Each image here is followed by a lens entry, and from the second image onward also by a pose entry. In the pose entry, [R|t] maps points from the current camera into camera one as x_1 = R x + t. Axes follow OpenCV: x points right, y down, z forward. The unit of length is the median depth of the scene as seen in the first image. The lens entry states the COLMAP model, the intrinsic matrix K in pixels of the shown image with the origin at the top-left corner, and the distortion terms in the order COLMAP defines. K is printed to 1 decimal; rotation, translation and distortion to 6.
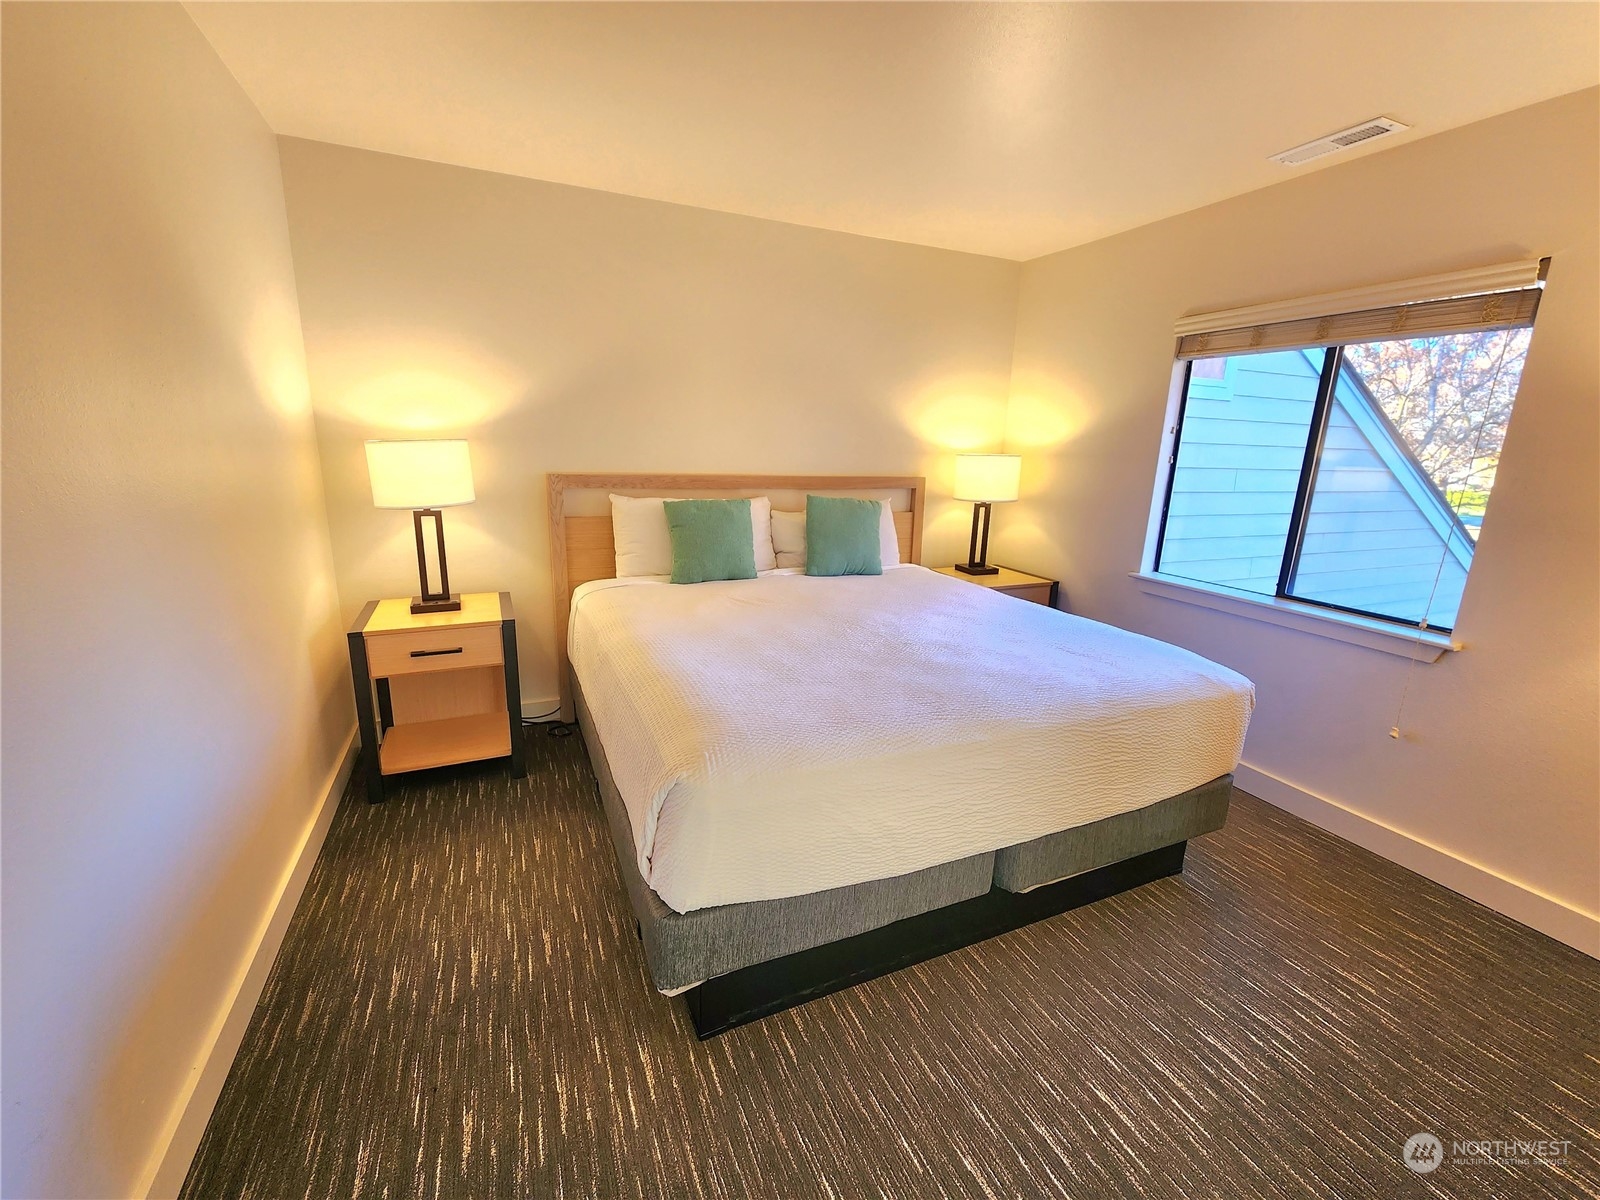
lens RADIAL K [[659.6, 0, 797.4], [0, 659.6, 601.3], [0, 0, 1]] dist [0.000826, -0.000034]
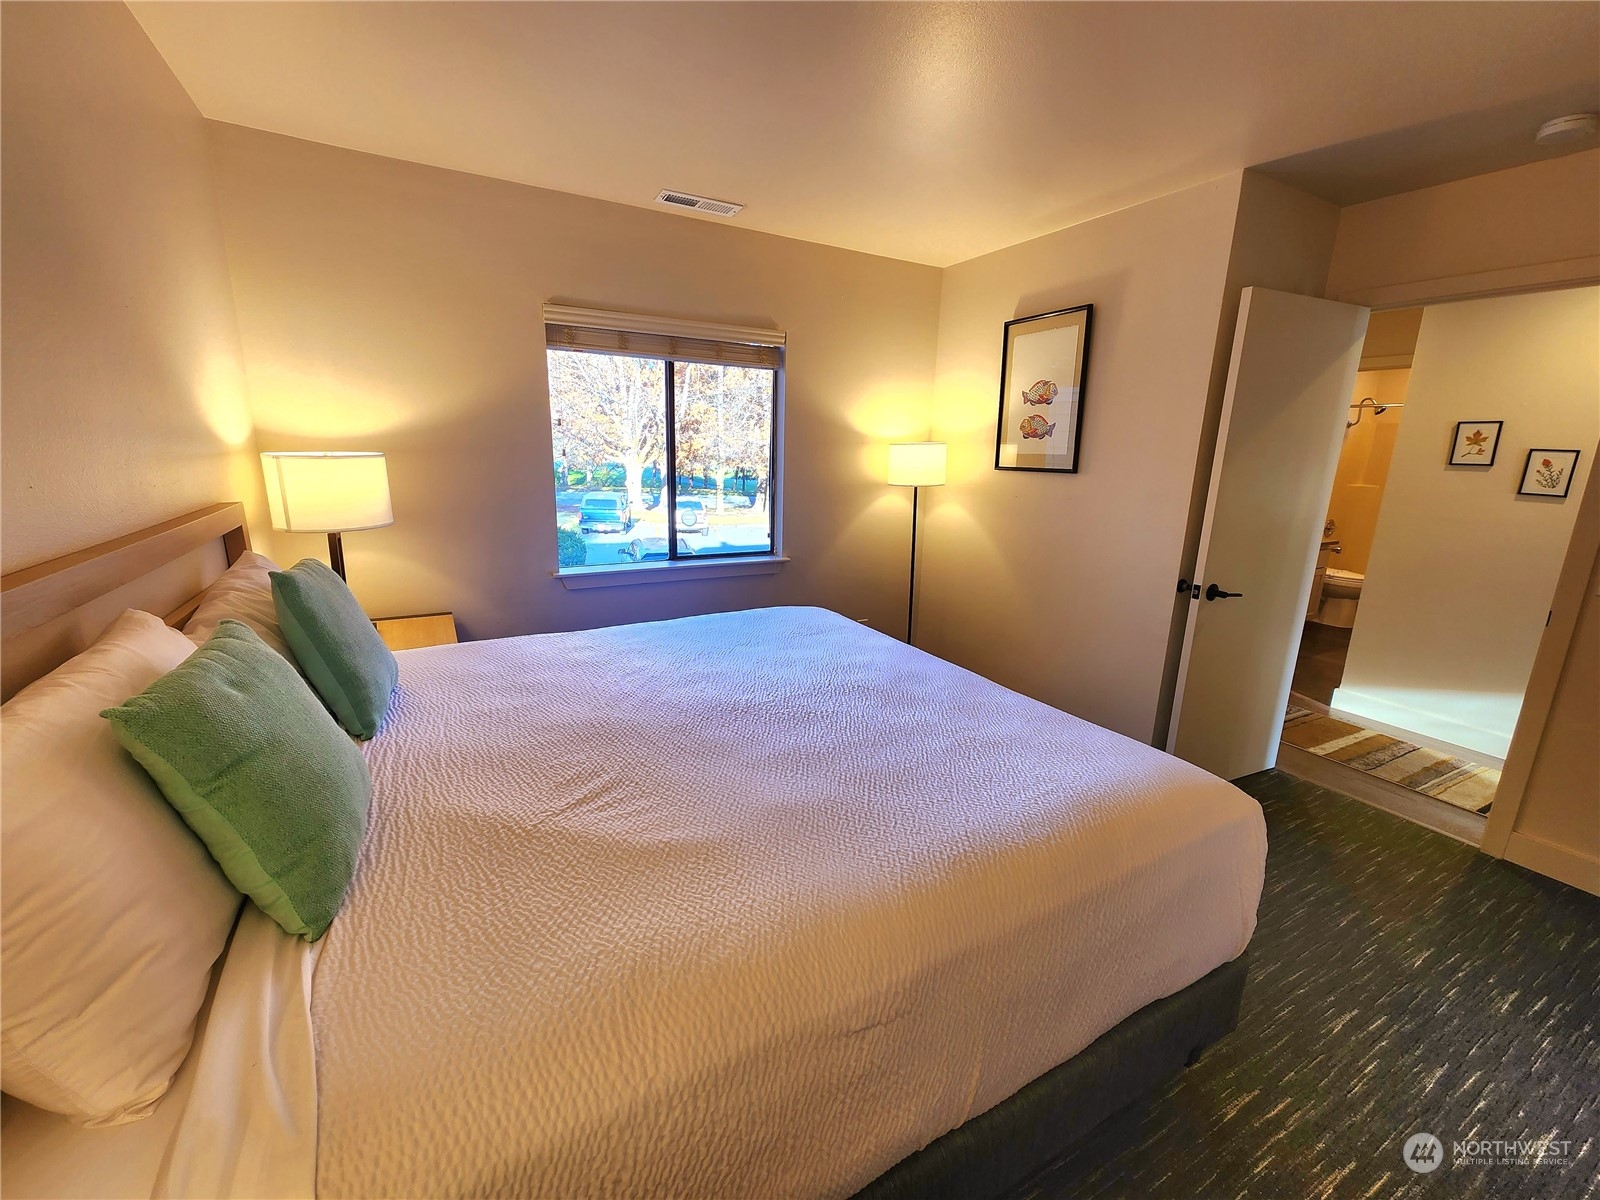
lens RADIAL K [[659.6, 0, 797.4], [0, 659.6, 601.3], [0, 0, 1]] dist [0.000826, -0.000034]
pose [[-0.083652, -0.232700, 0.968944, -0.679311], [0.225621, 0.942679, 0.245871, -0.243560], [-0.970617, 0.239181, -0.026355, 1.085645]]
